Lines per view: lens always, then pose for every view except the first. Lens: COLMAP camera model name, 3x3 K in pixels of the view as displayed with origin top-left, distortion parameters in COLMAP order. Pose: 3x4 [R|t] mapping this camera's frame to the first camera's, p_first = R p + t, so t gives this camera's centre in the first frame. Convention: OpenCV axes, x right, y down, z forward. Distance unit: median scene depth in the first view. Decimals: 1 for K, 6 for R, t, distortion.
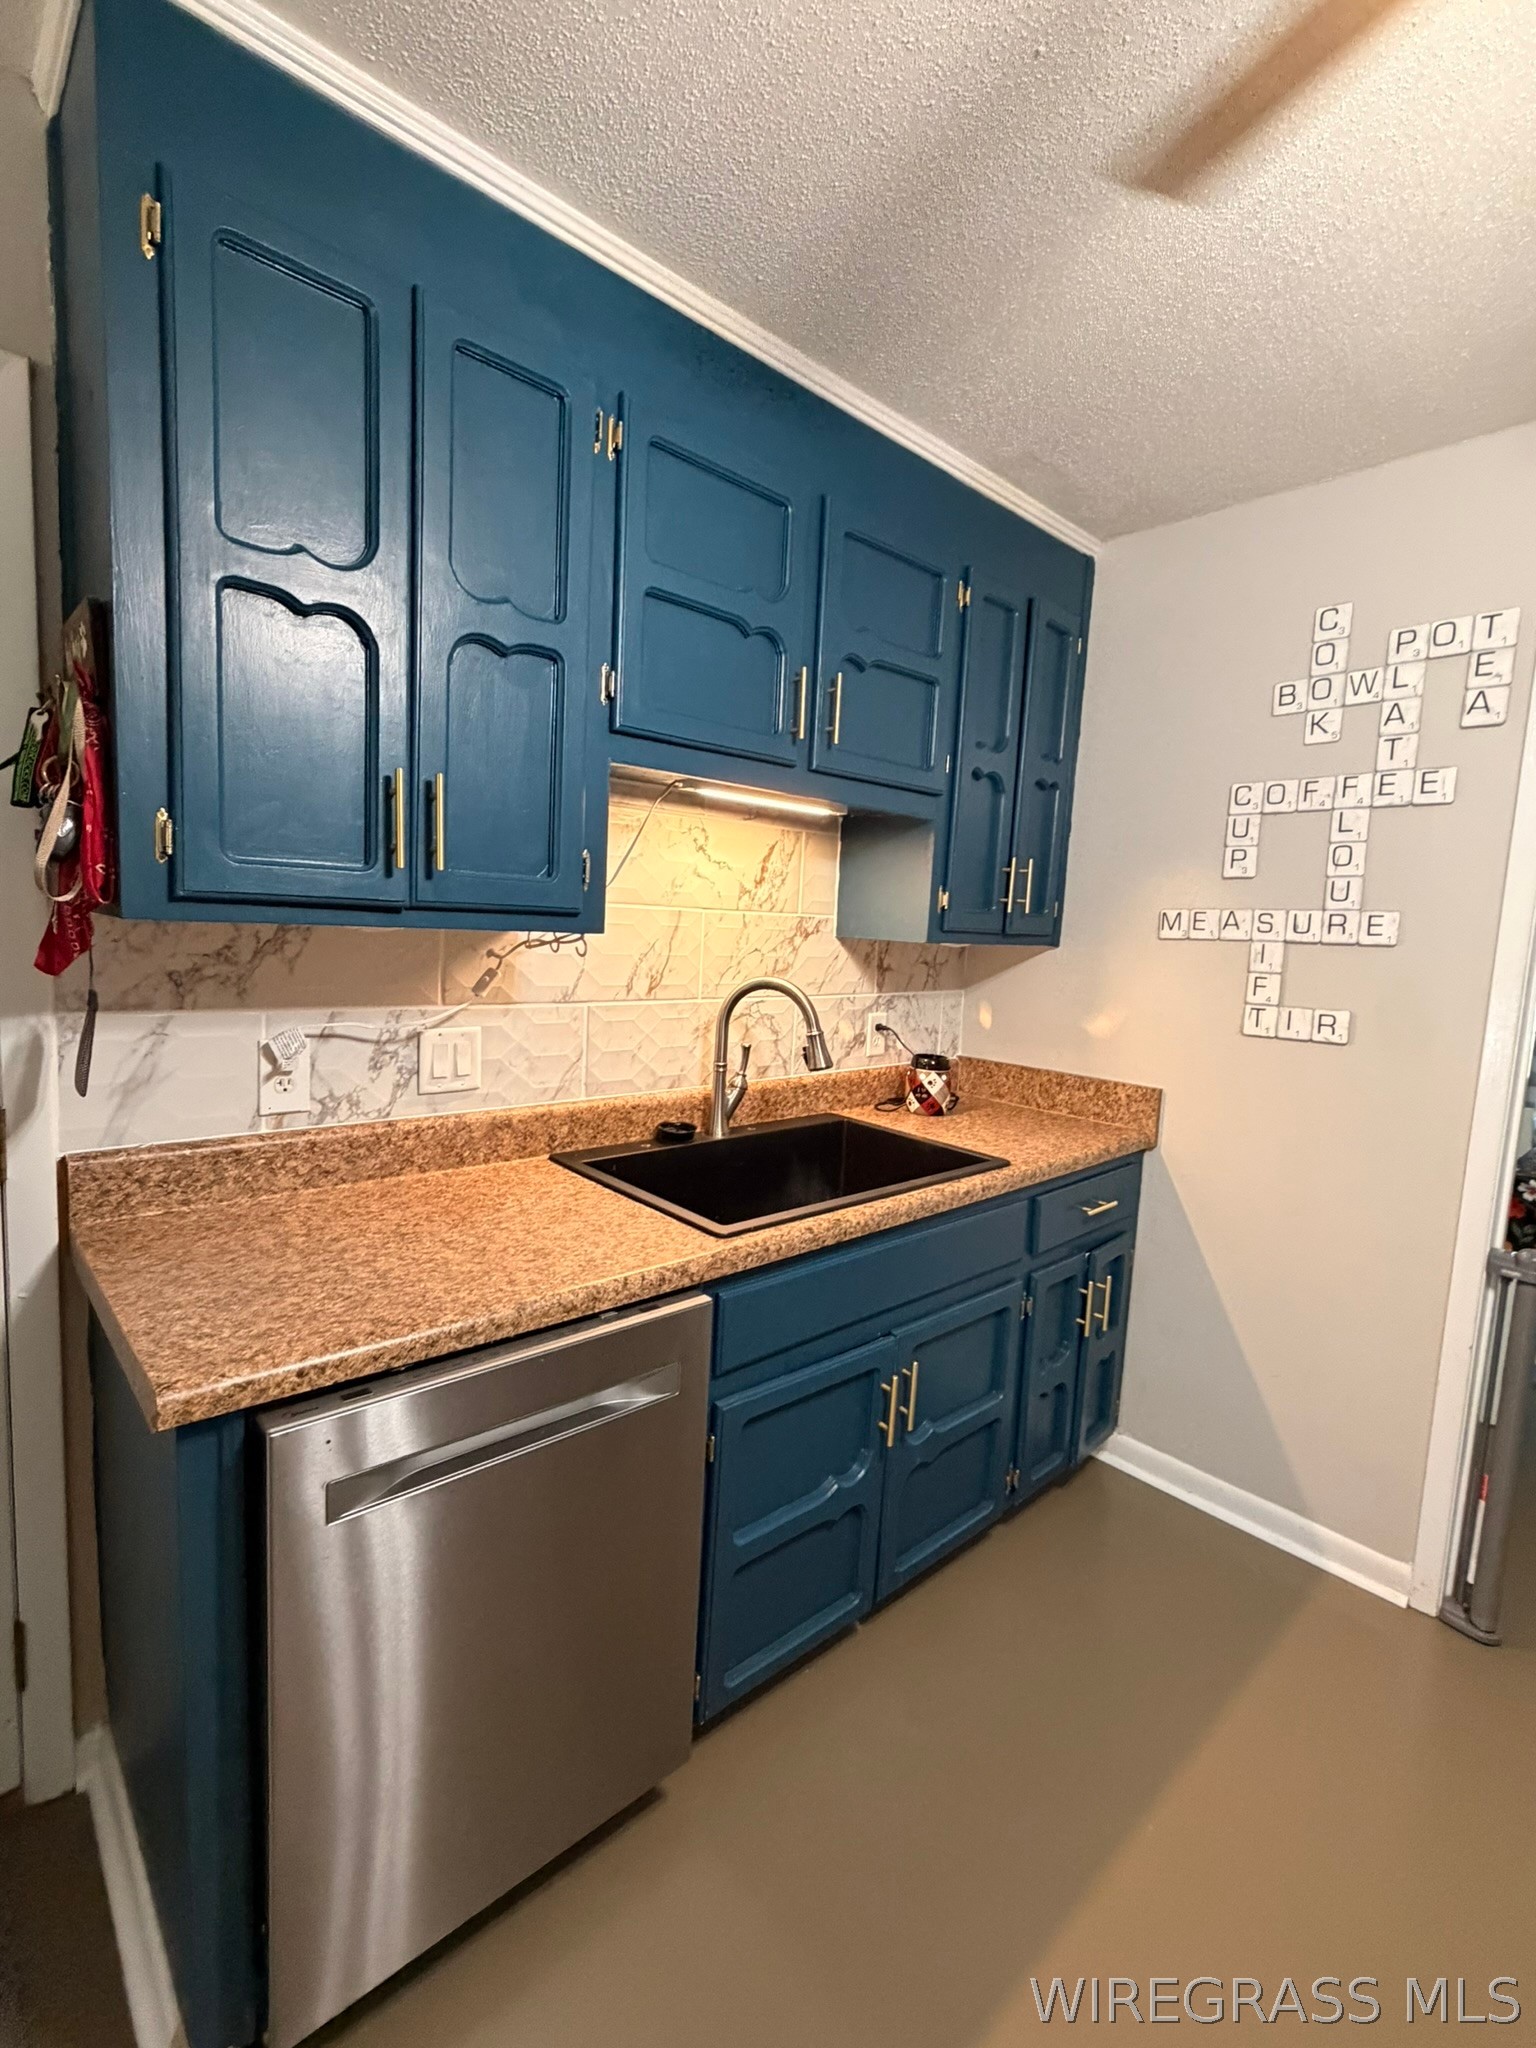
lens RADIAL K [[932.3, 0, 761.6], [0, 932.3, 1026.1], [0, 0, 1]] dist [-0.003262, 0.001047]
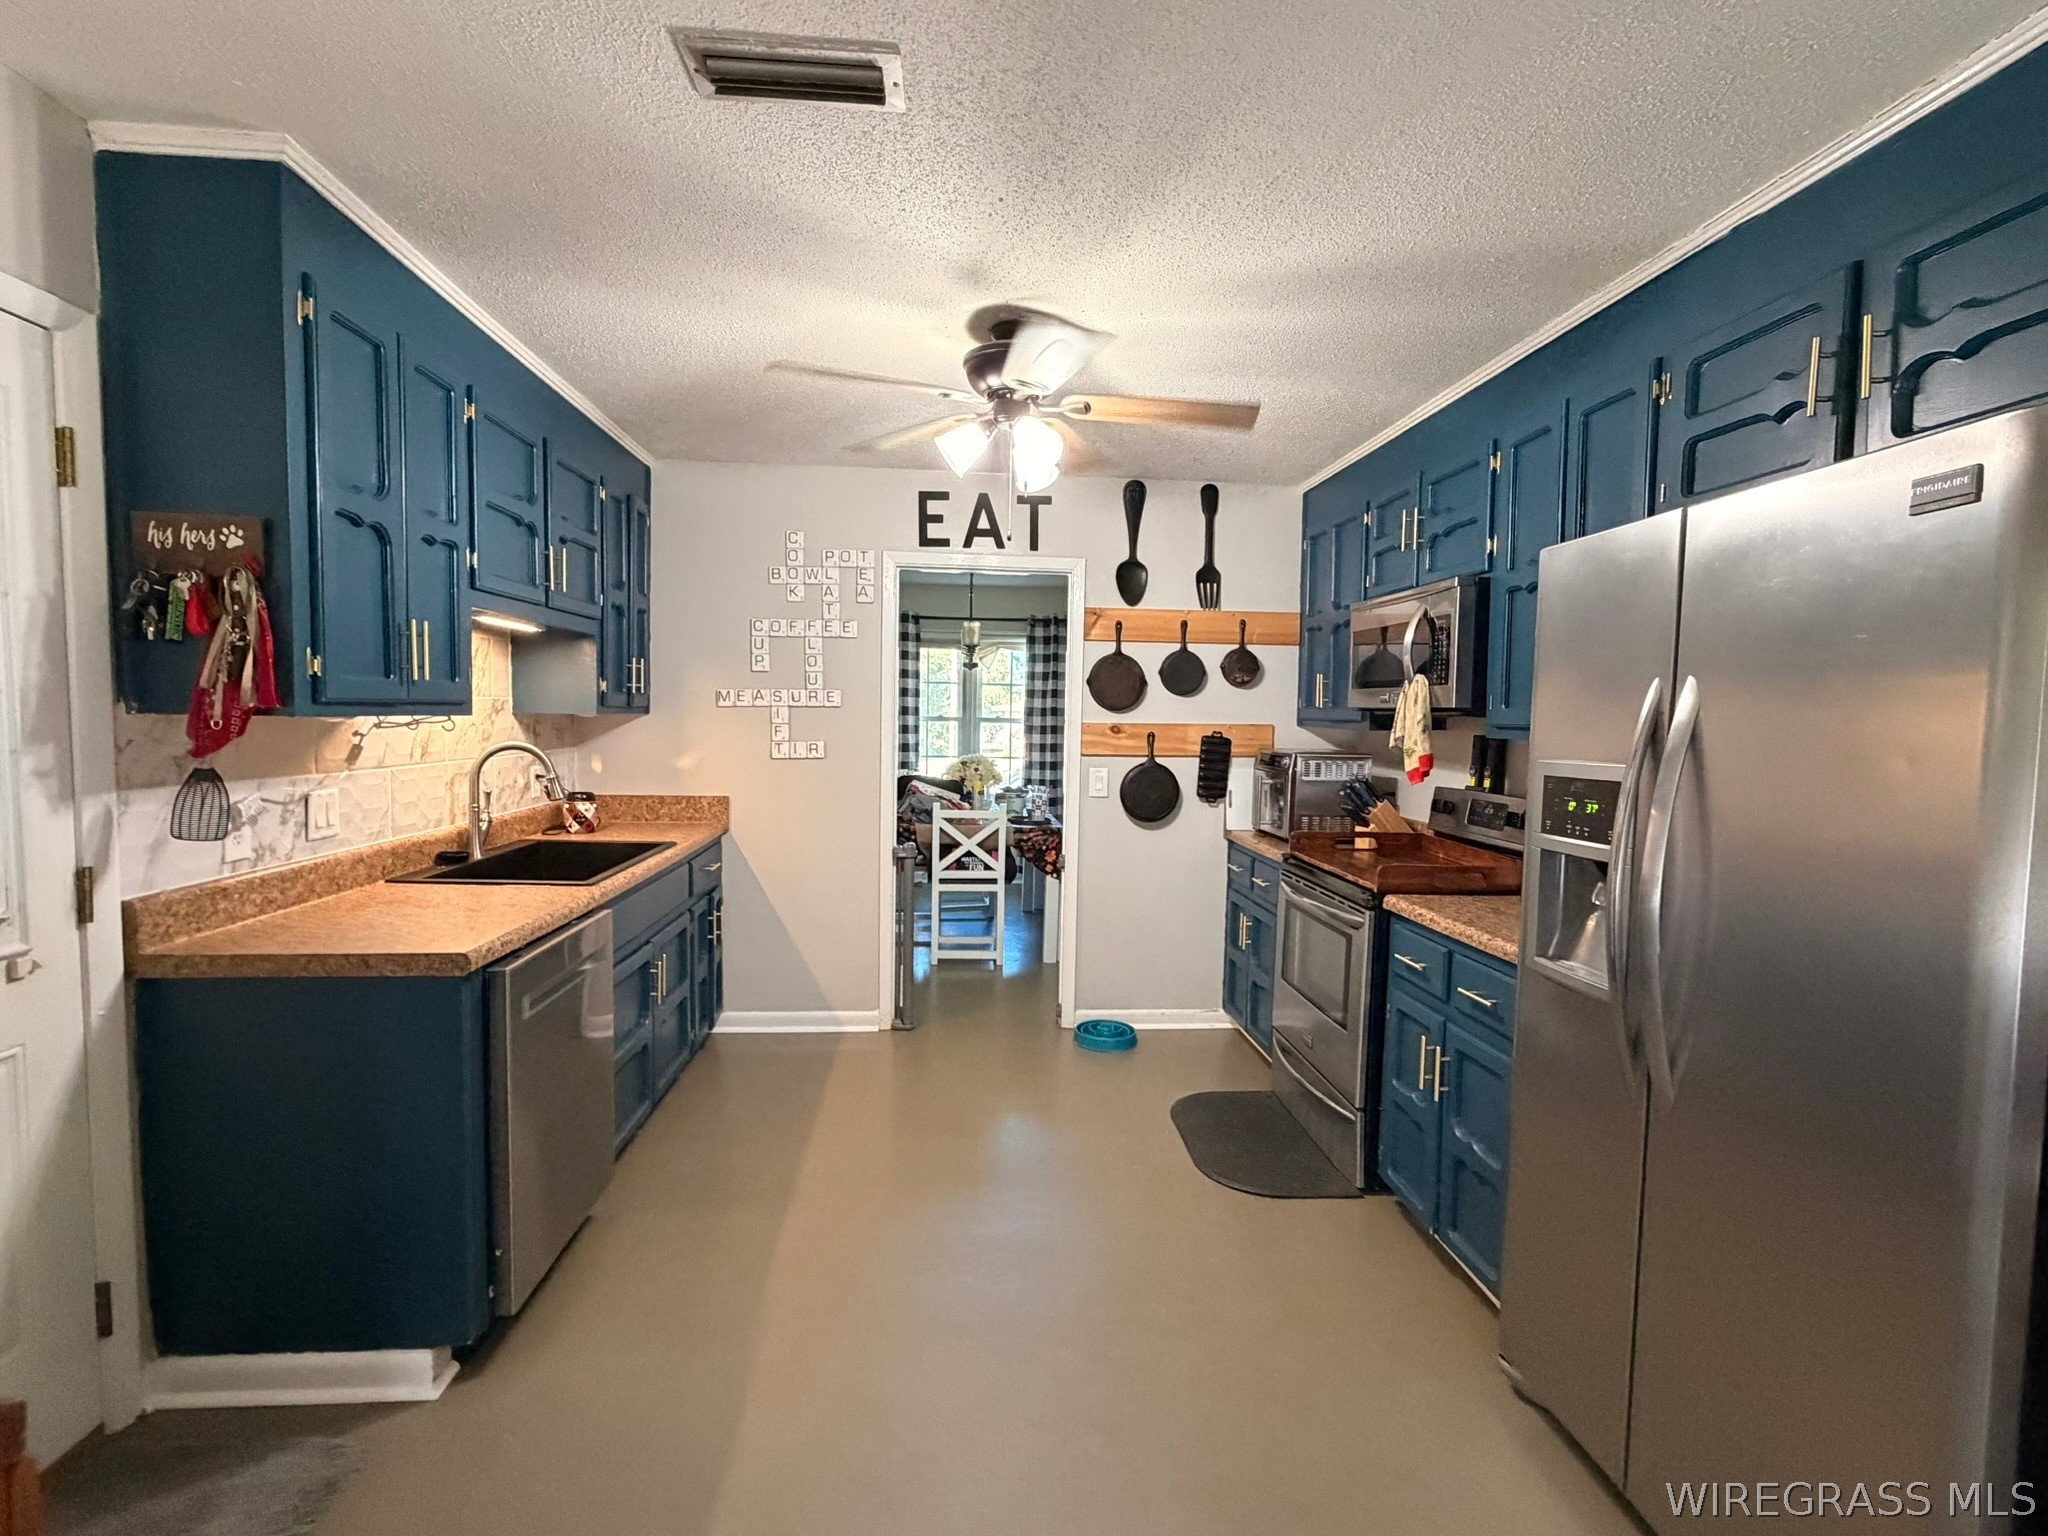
lens RADIAL K [[932.3, 0, 1031.5], [0, 932.3, 766.0], [0, 0, 1]] dist [-0.003262, 0.001047]
pose [[0.605508, -0.081566, 0.791648, -0.638691], [0.100524, 0.994605, 0.025589, 0.029354], [-0.789465, 0.064086, 0.610441, -0.517510]]
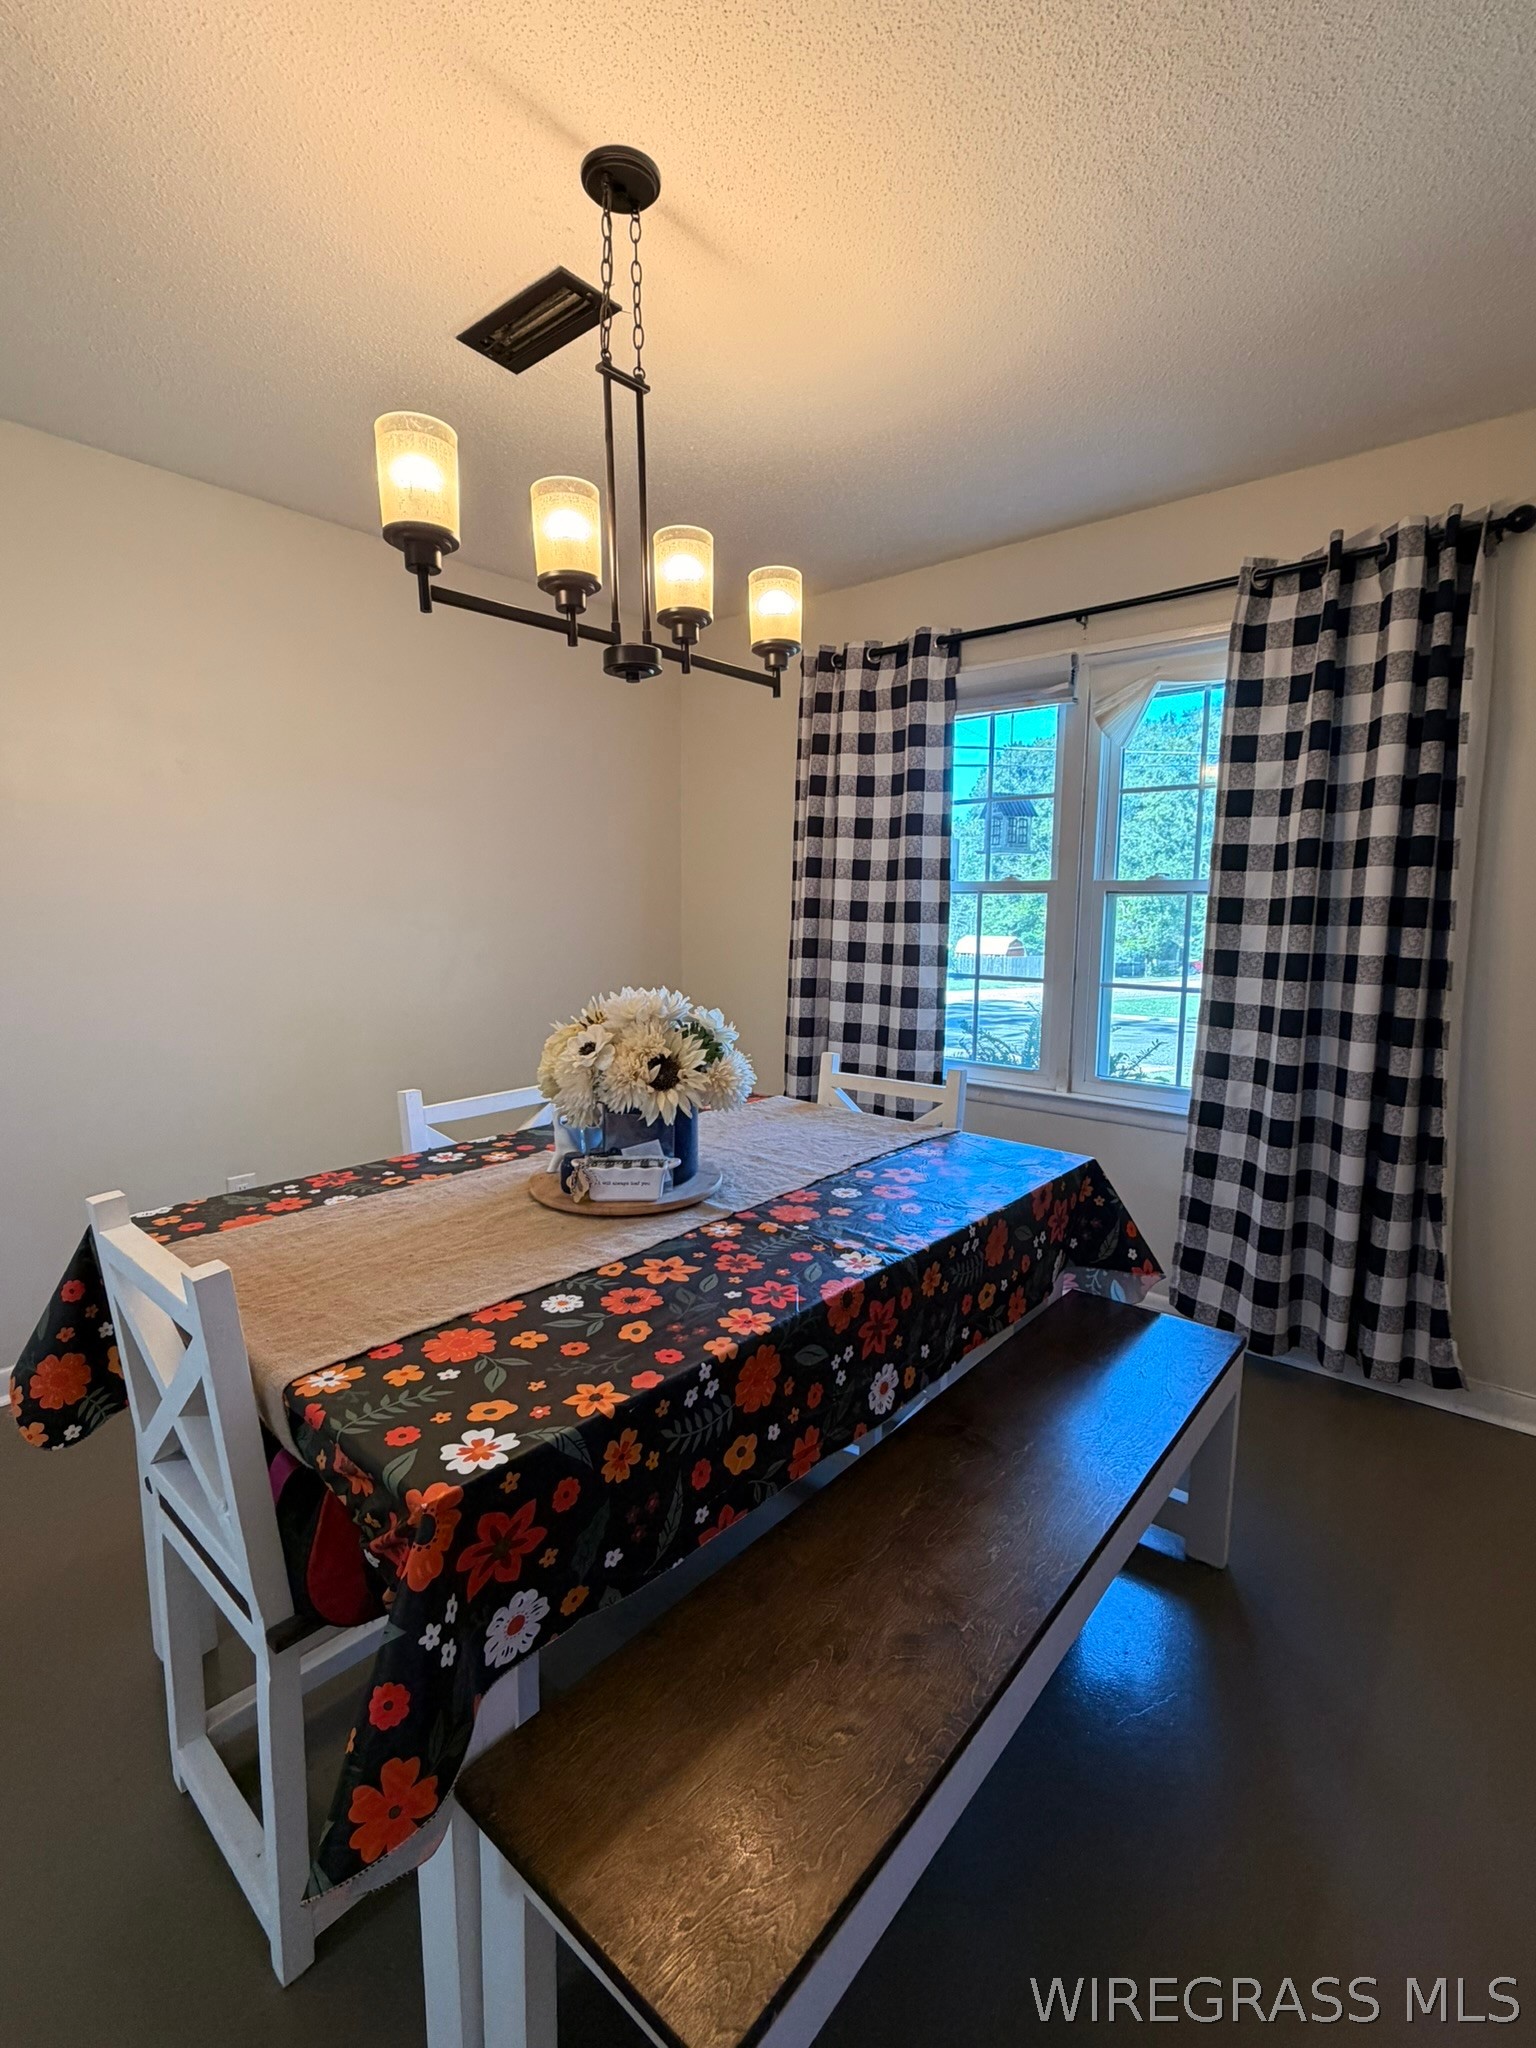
lens RADIAL K [[932.3, 0, 765.8], [0, 932.3, 1024.6], [0, 0, 1]] dist [-0.003262, 0.001047]
pose [[0.991959, -0.060179, 0.111333, 1.498685], [0.057773, 0.998024, 0.024711, 0.064558], [-0.112600, -0.018080, 0.993476, 0.542881]]
